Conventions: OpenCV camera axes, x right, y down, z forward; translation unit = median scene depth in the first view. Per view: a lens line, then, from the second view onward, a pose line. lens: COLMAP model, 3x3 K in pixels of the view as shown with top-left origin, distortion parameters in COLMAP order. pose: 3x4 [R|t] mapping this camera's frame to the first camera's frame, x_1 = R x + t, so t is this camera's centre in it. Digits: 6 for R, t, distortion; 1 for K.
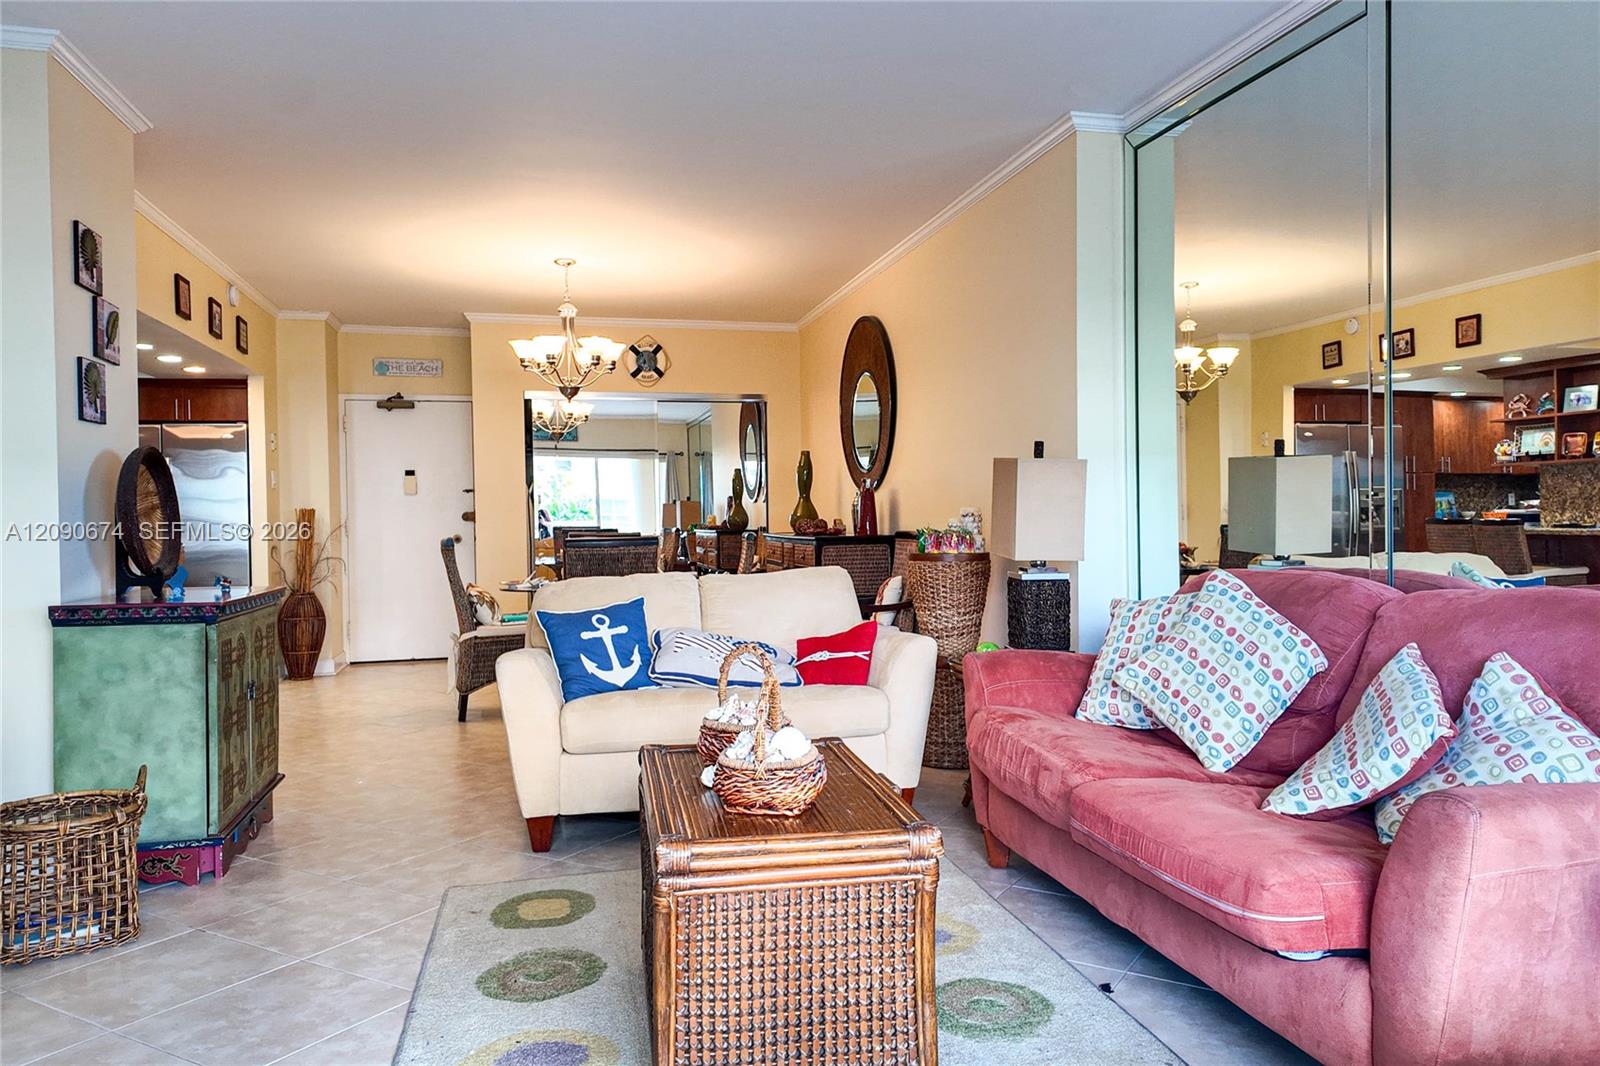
lens RADIAL K [[1110.1, 0, 838.0], [0, 1110.1, 535.6], [0, 0, 1]] dist [0.087058, -0.117036]
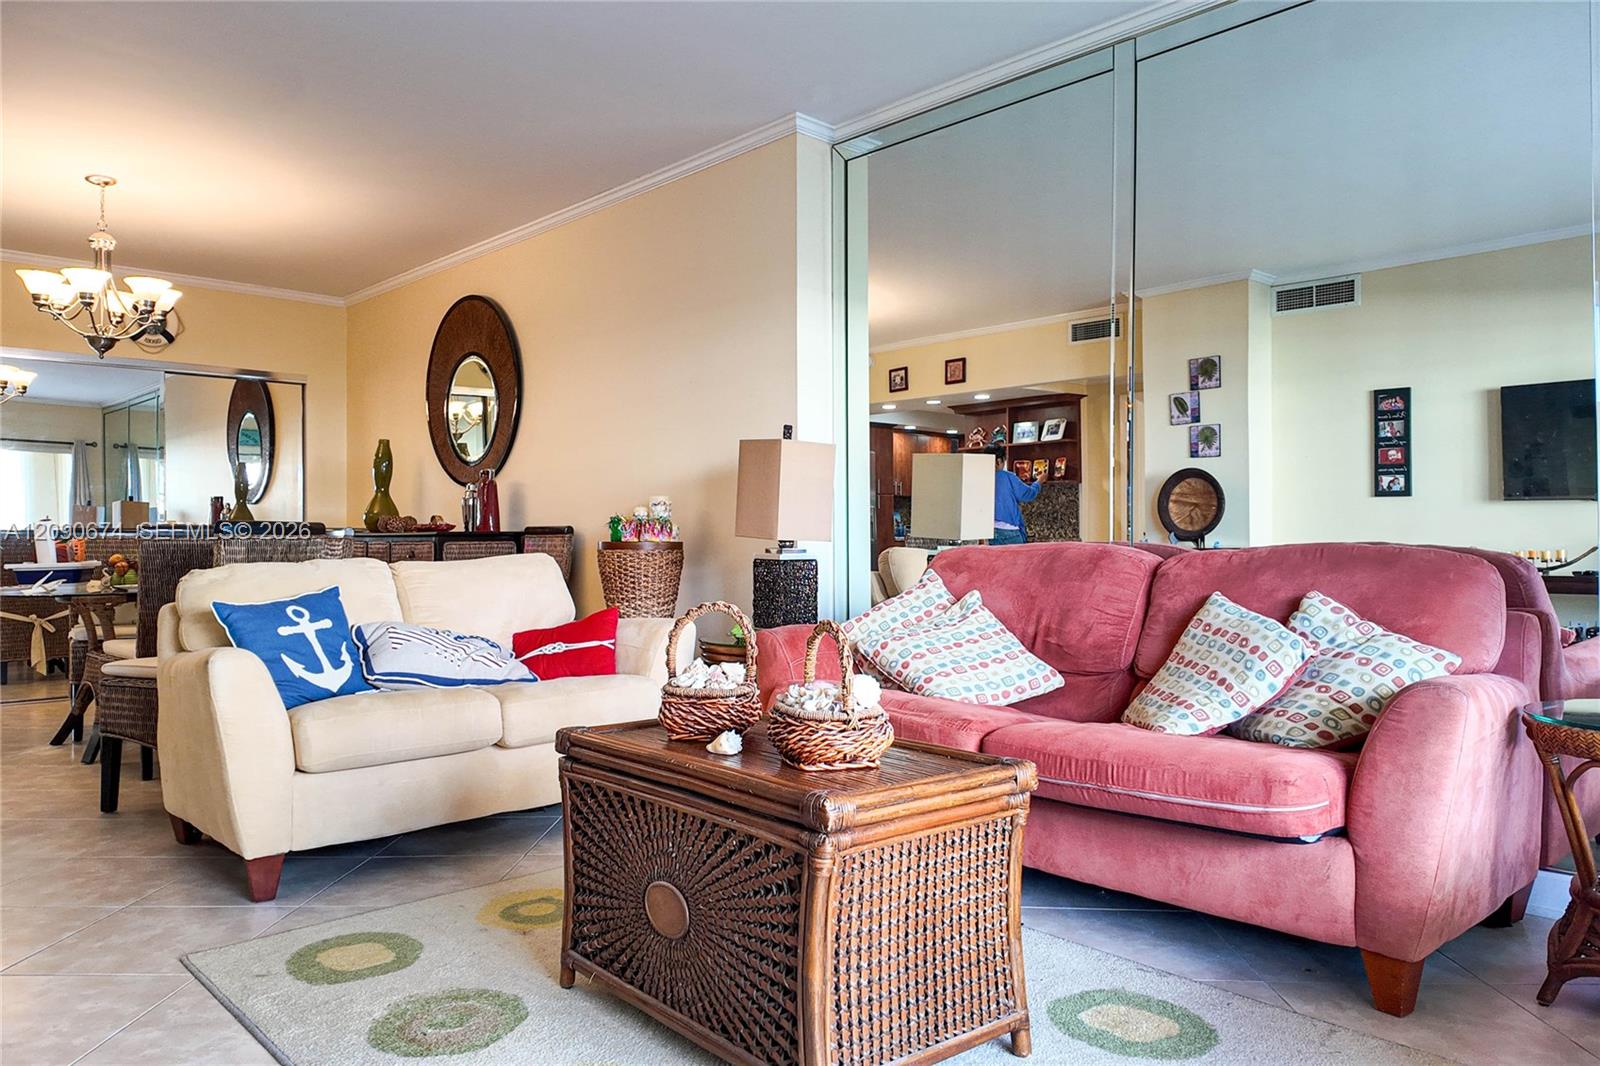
lens RADIAL K [[1108.6, 0, 831.1], [0, 1108.6, 526.0], [0, 0, 1]] dist [0.066566, -0.076584]
pose [[0.874318, 0.013461, 0.485168, -0.274665], [0.001727, 0.999523, -0.030843, 0.039339], [-0.485351, 0.027805, 0.873877, 0.099204]]
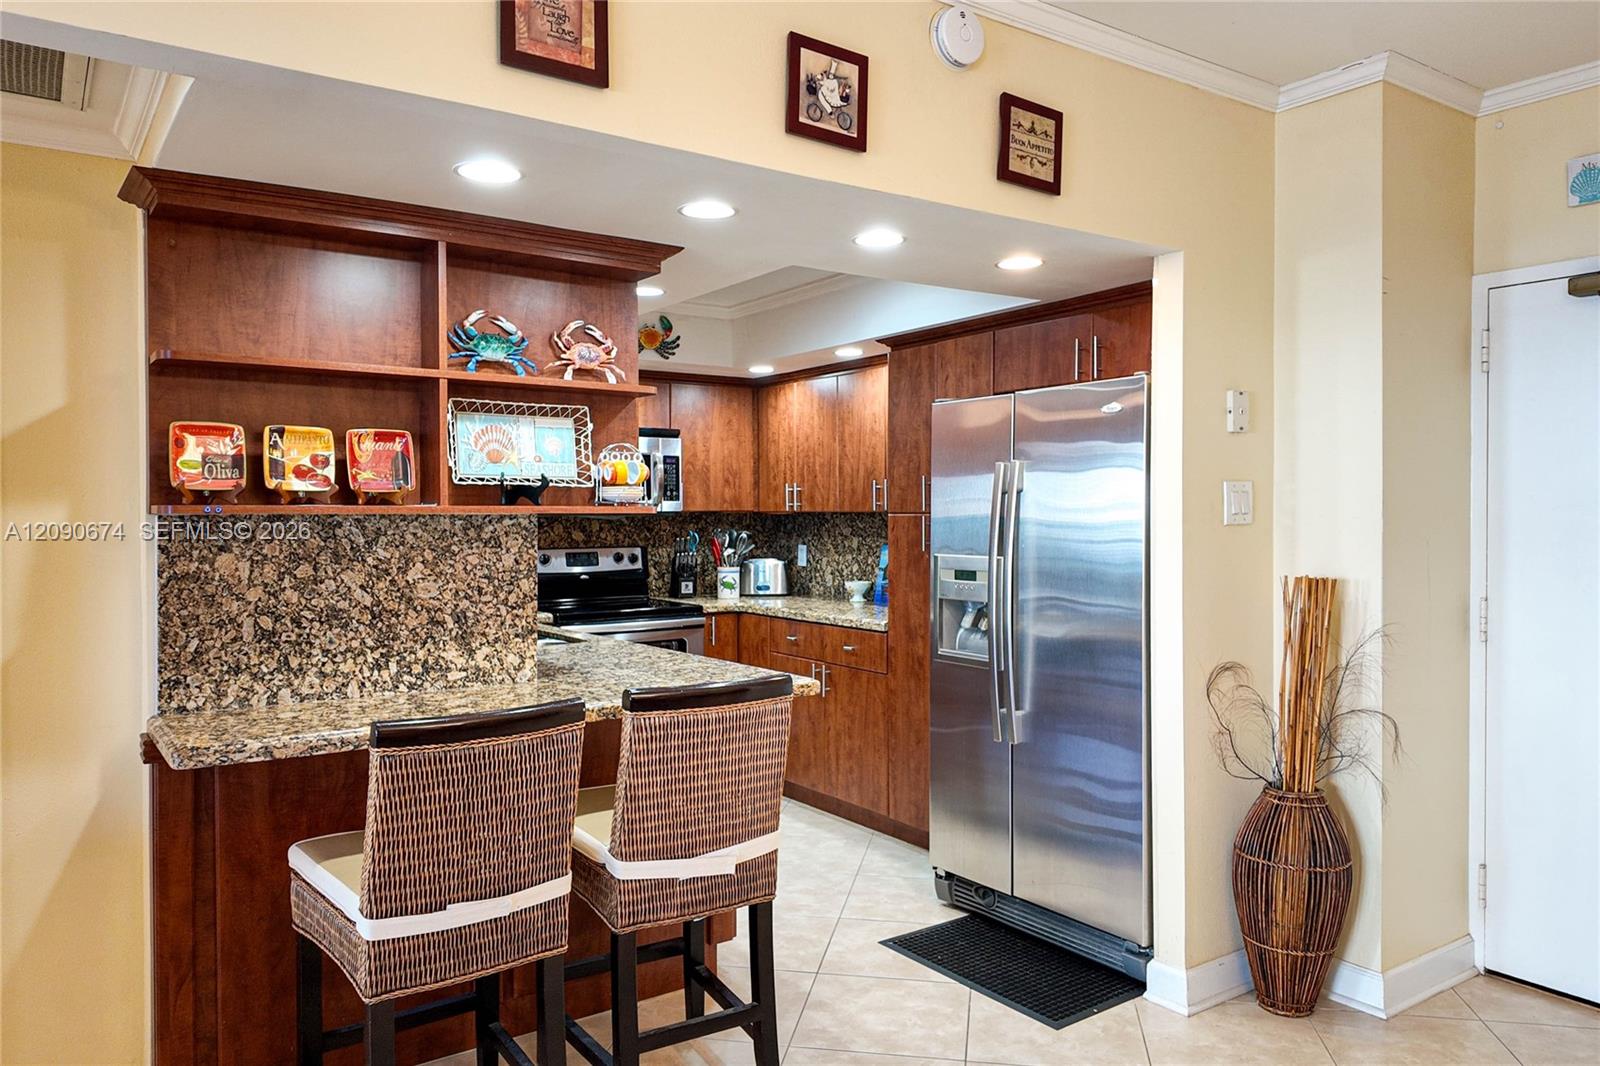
lens RADIAL K [[1135.9, 0, 752.4], [0, 1135.9, 525.7], [0, 0, 1]] dist [0.085862, -0.133082]
pose [[0.323790, 0.022202, -0.945868, -0.300001], [-0.019391, 0.999670, 0.016827, -0.084692], [0.945930, 0.012893, 0.324114, 1.306554]]
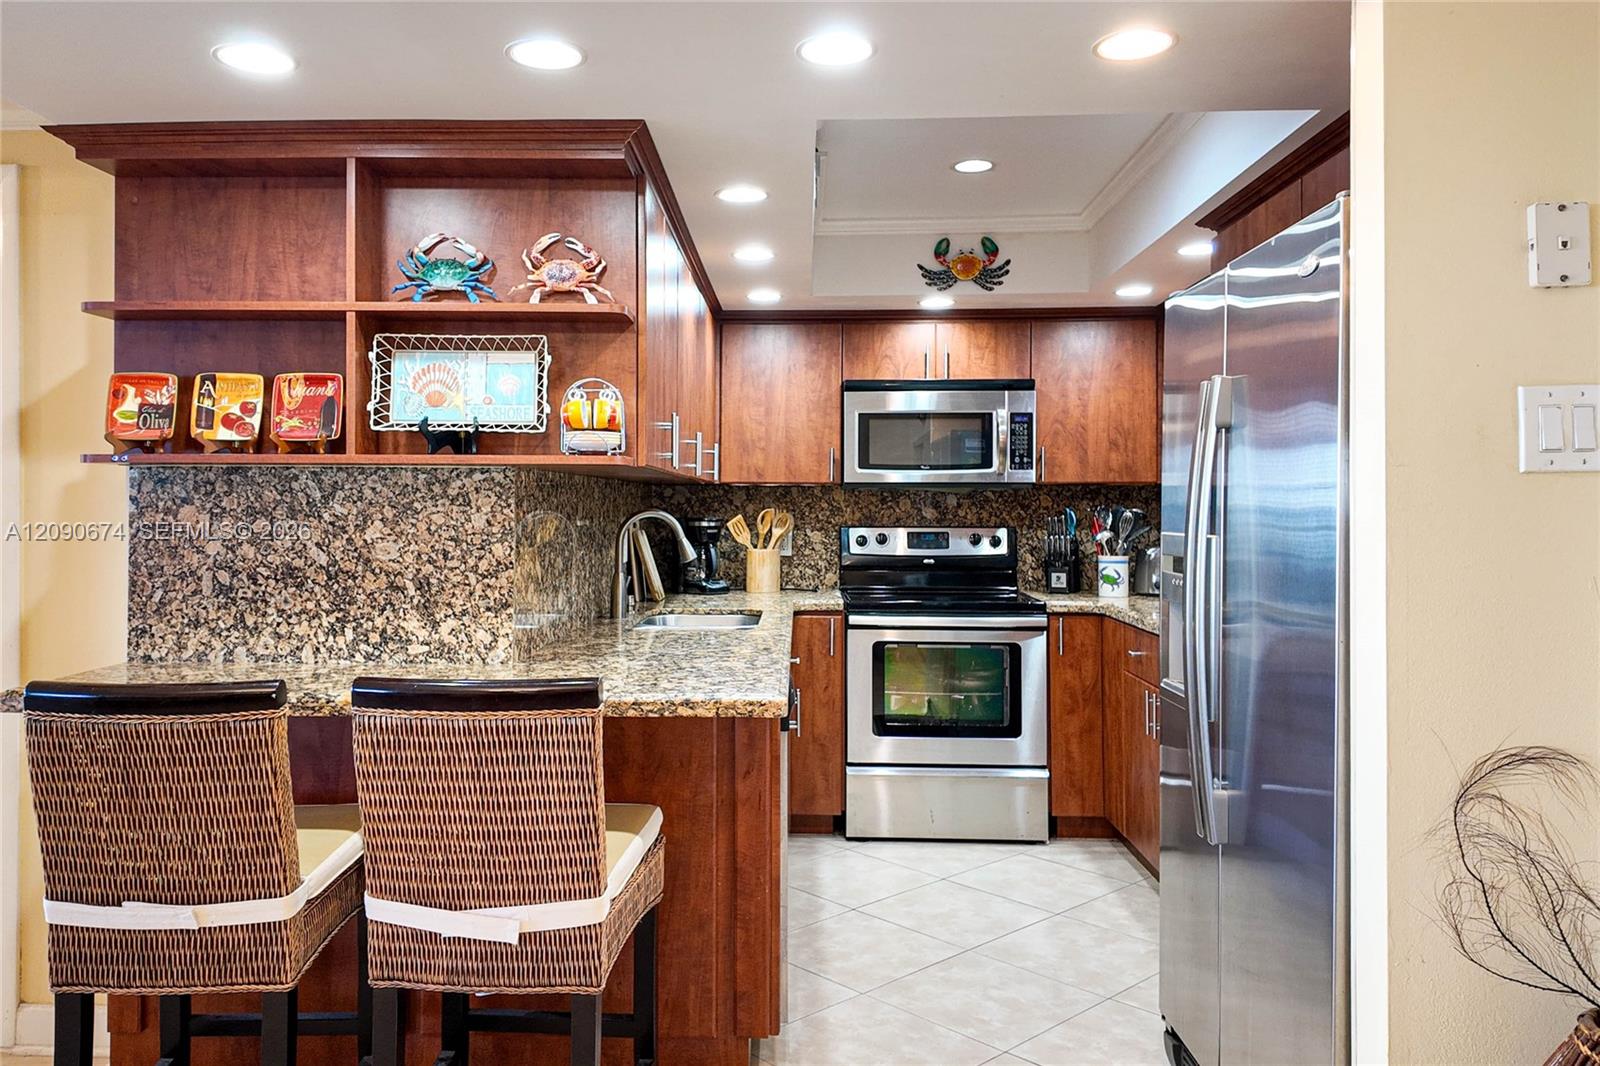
lens RADIAL K [[1165.9, 0, 755.5], [0, 1165.9, 502.0], [0, 0, 1]] dist [0.103874, -0.151186]
pose [[-0.302275, 0.006704, -0.953197, -0.473182], [-0.018004, 0.999757, 0.012741, -0.068289], [0.953051, 0.021013, -0.302081, 1.744347]]
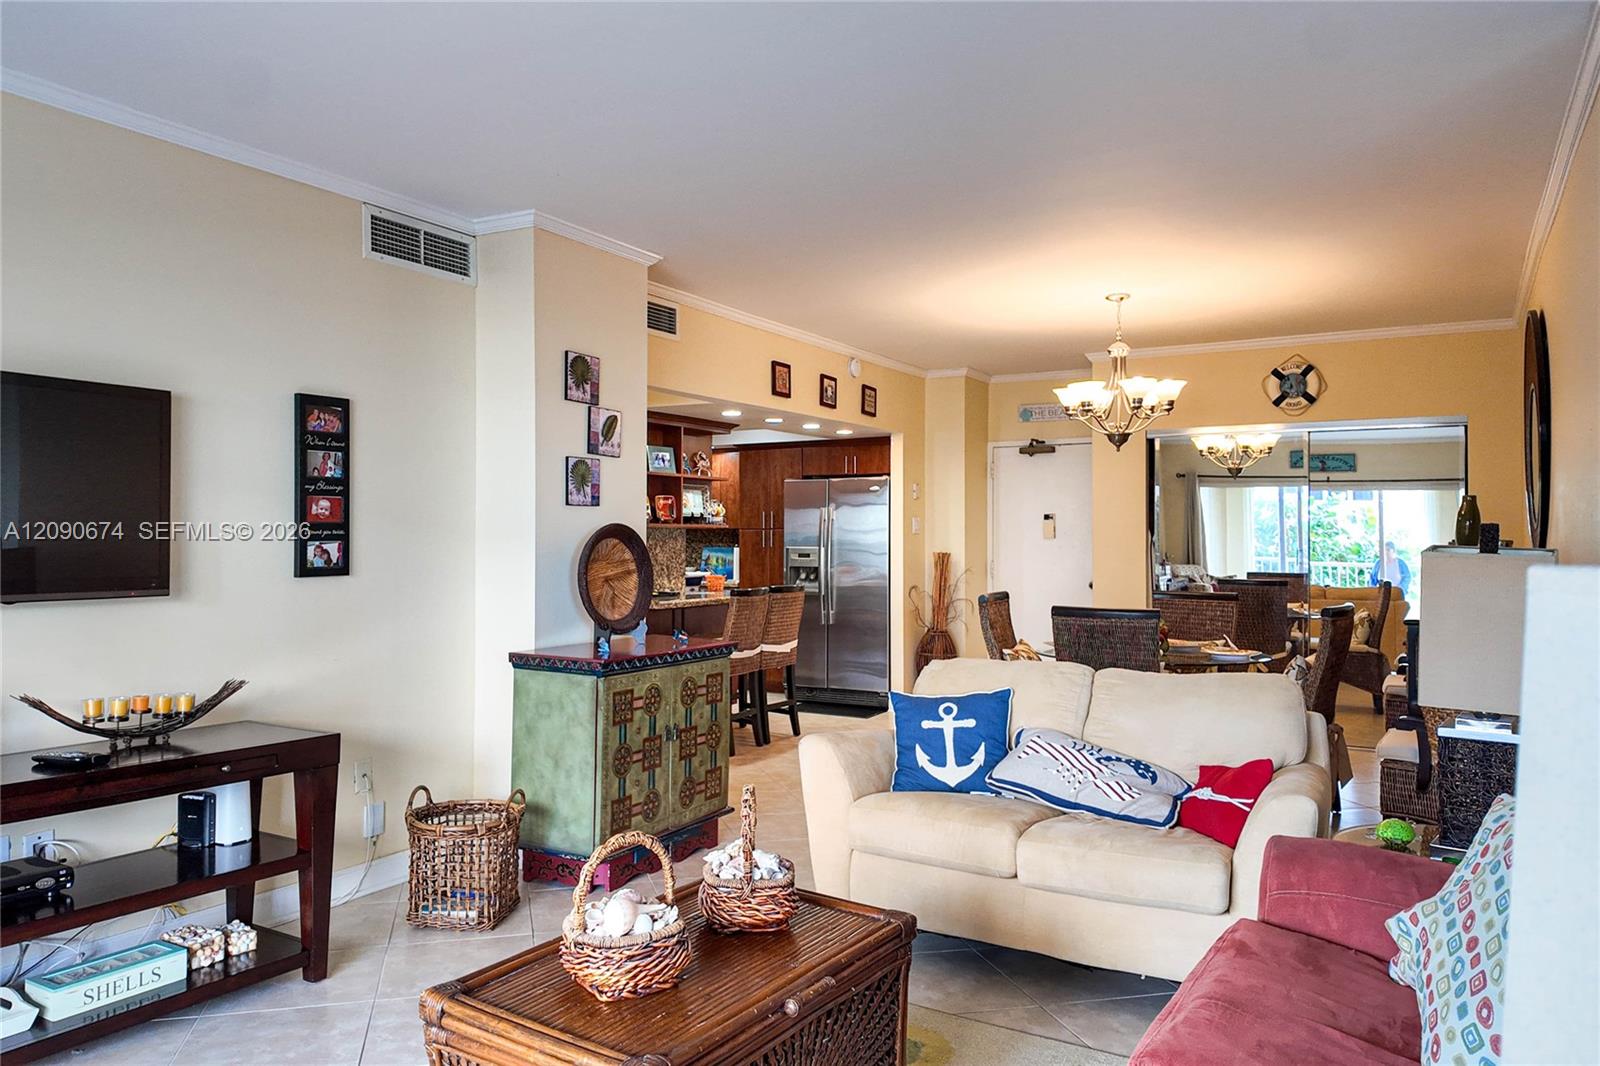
lens RADIAL K [[1135.9, 0, 752.4], [0, 1135.9, 525.7], [0, 0, 1]] dist [0.085862, -0.133082]
pose [[0.686767, 0.011313, -0.726790, 0.366915], [-0.027878, 0.999553, -0.010784, -0.062799], [0.726343, 0.027668, 0.686775, 0.232055]]
